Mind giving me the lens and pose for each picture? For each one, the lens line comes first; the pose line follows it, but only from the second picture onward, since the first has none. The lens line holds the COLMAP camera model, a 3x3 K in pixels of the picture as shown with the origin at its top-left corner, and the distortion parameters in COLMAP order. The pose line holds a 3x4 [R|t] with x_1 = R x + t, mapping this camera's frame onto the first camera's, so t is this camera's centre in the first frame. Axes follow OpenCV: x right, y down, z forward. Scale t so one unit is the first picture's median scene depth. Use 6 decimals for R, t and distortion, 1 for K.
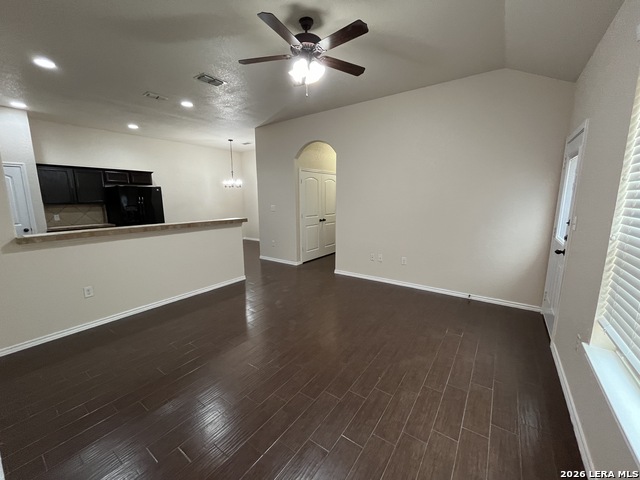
lens RADIAL K [[259.0, 0, 316.2], [0, 259.0, 241.0], [0, 0, 1]] dist [0.010205, 0.000049]
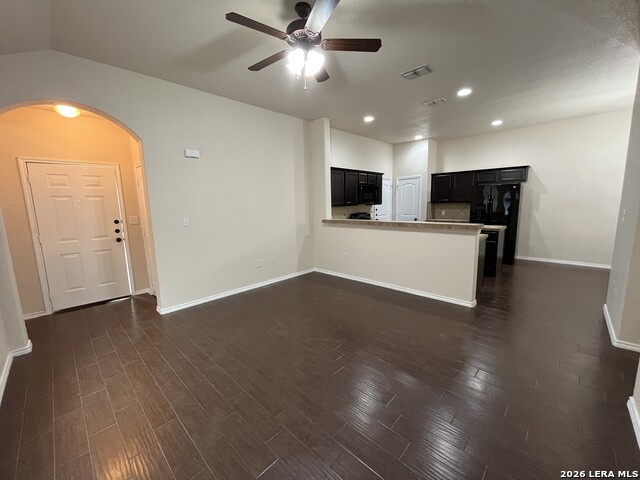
lens RADIAL K [[259.0, 0, 317.3], [0, 259.0, 238.0], [0, 0, 1]] dist [0.010205, 0.000049]
pose [[-0.138003, 0.151204, -0.978822, 0.902485], [-0.145323, 0.974491, 0.171024, -0.206829], [0.979712, 0.165847, -0.112509, 1.180622]]
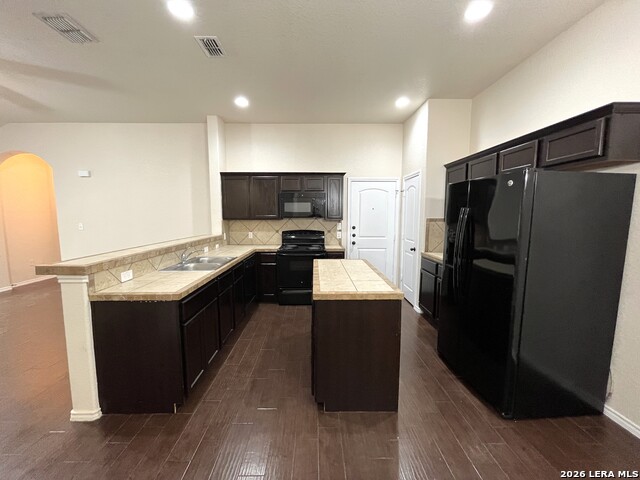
lens RADIAL K [[259.0, 0, 318.7], [0, 259.0, 241.1], [0, 0, 1]] dist [0.010205, 0.000049]
pose [[-0.796447, 0.065820, -0.601116, -1.533941], [-0.094132, 0.968447, 0.230761, -0.564219], [0.597337, 0.240373, -0.765121, 3.653697]]
